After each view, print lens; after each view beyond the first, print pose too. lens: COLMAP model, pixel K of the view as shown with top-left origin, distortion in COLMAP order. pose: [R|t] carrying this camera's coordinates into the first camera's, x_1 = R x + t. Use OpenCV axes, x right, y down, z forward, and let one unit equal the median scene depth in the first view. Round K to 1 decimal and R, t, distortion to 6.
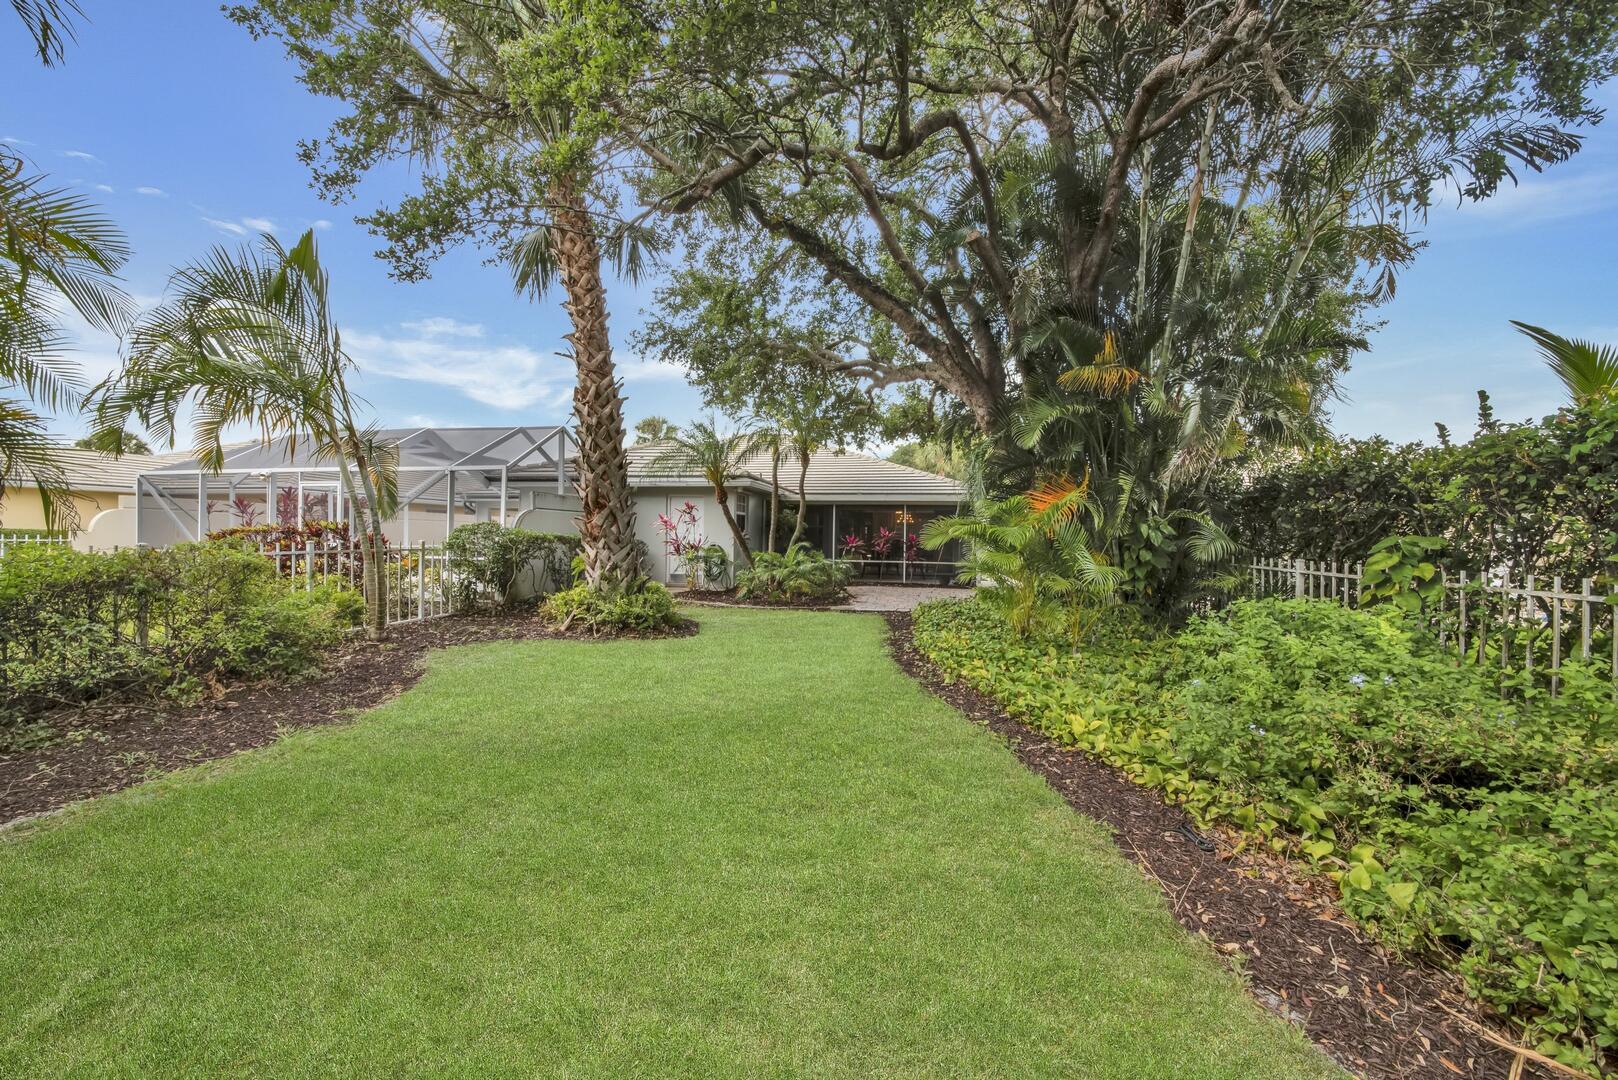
lens RADIAL K [[564.7, 0, 809.0], [0, 564.7, 540.0], [0, 0, 1]] dist [0.000494, -0.008536]
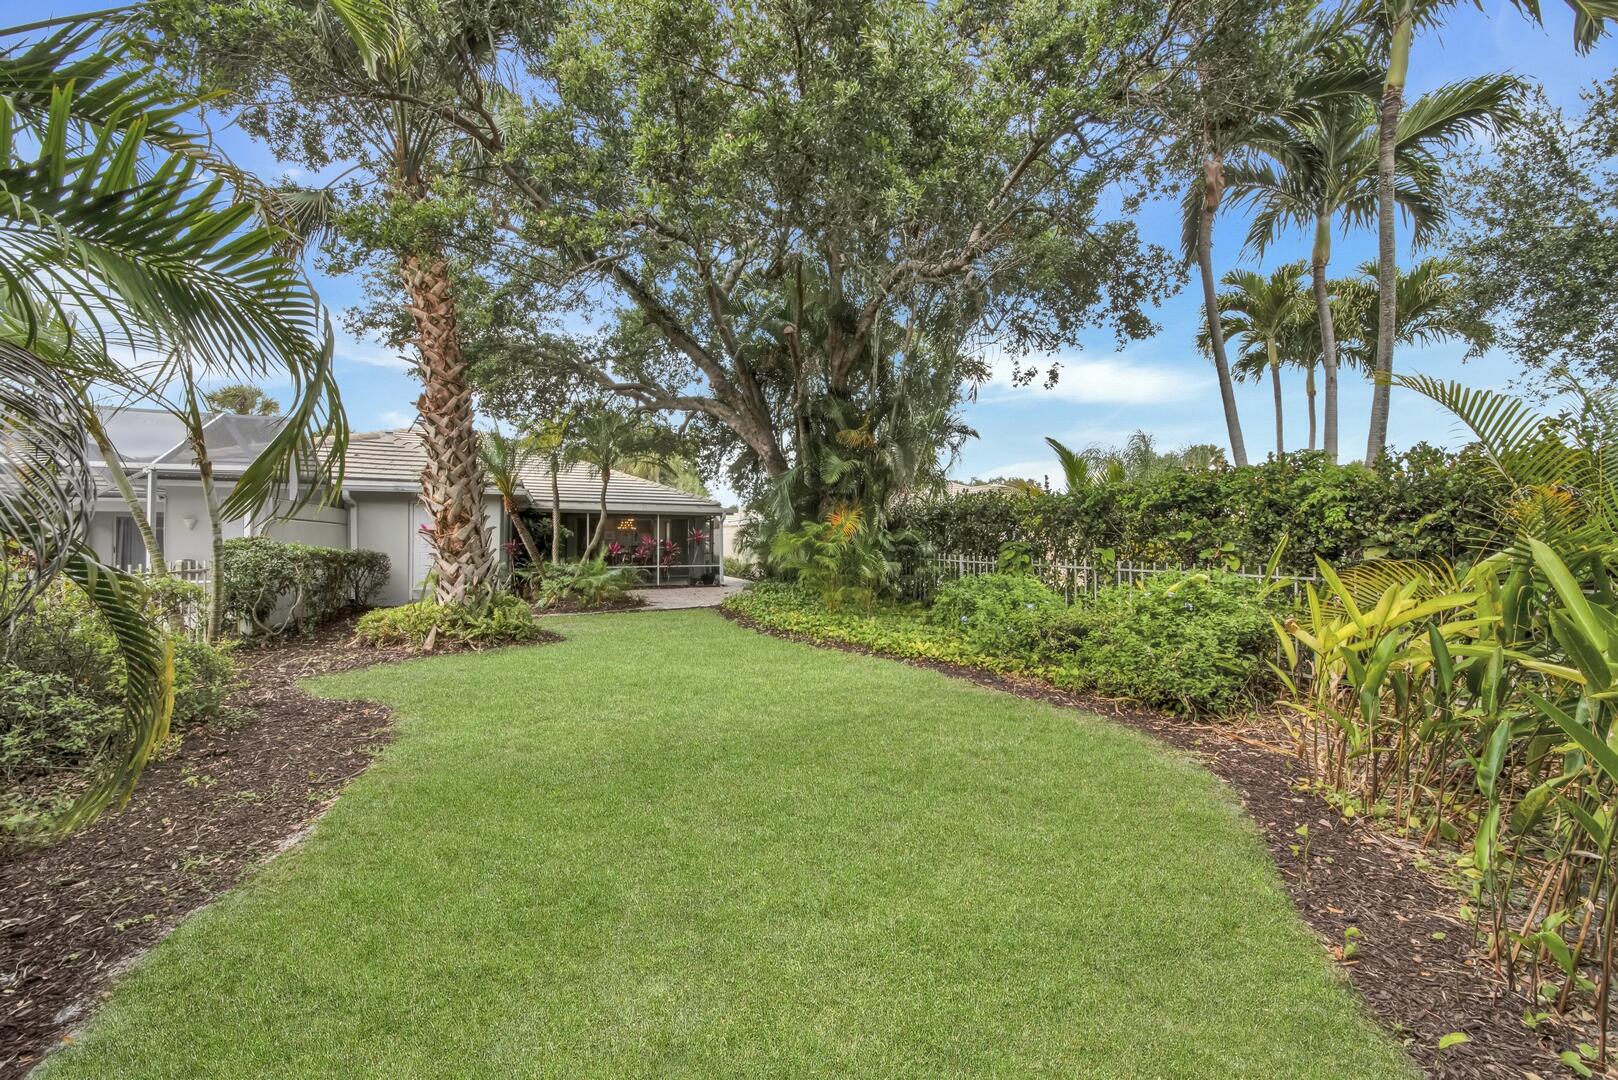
lens RADIAL K [[573.5, 0, 811.2], [0, 573.5, 535.9], [0, 0, 1]] dist [-0.015424, -0.000311]
pose [[0.820168, -0.010359, 0.572028, -0.438476], [0.016812, 0.999841, -0.005999, -0.016379], [-0.571875, 0.014537, 0.820212, -0.165768]]
